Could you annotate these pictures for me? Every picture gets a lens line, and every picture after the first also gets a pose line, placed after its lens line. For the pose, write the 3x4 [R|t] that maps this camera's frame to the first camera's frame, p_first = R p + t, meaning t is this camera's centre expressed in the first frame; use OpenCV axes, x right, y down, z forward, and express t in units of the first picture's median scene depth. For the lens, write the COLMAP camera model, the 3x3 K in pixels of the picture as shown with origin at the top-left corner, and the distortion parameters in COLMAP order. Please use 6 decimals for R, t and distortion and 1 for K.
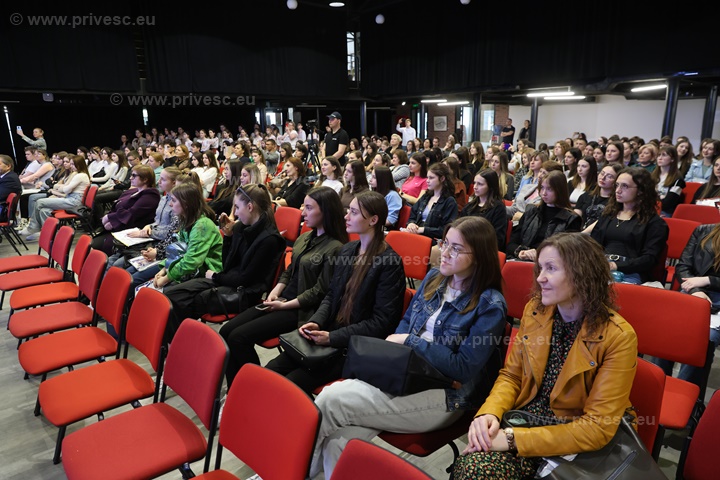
lens RADIAL K [[479.4, 0, 364.7], [0, 479.4, 242.1], [0, 0, 1]] dist [-0.006051, 0.004615]
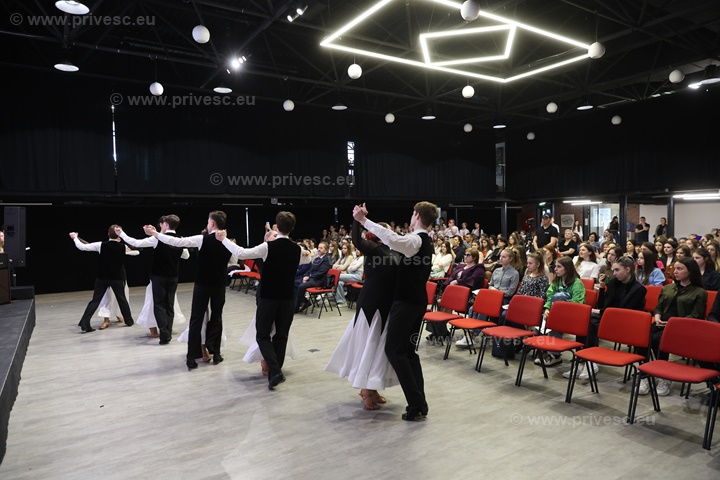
lens RADIAL K [[479.4, 0, 364.7], [0, 479.4, 242.1], [0, 0, 1]] dist [-0.006051, 0.004615]
pose [[0.987467, 0.007142, -0.157666, -0.202741], [-0.037872, 0.980511, -0.192779, 0.043968], [0.153216, 0.196334, 0.968492, -0.184431]]
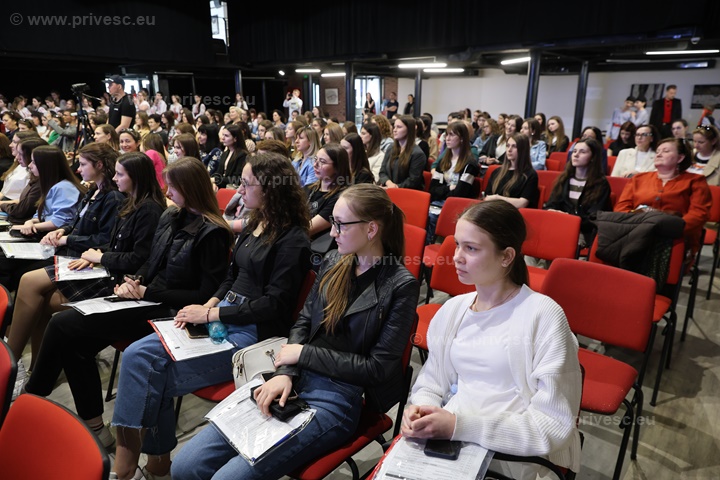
lens RADIAL K [[476.4, 0, 360.0], [0, 476.4, 240.0], [0, 0, 1]] dist [-0.002575, 0.001155]
pose [[0.992155, -0.016206, 0.123962, 0.149046], [0.010266, 0.998775, 0.048412, -0.017814], [-0.124595, -0.046760, 0.991105, 0.085907]]
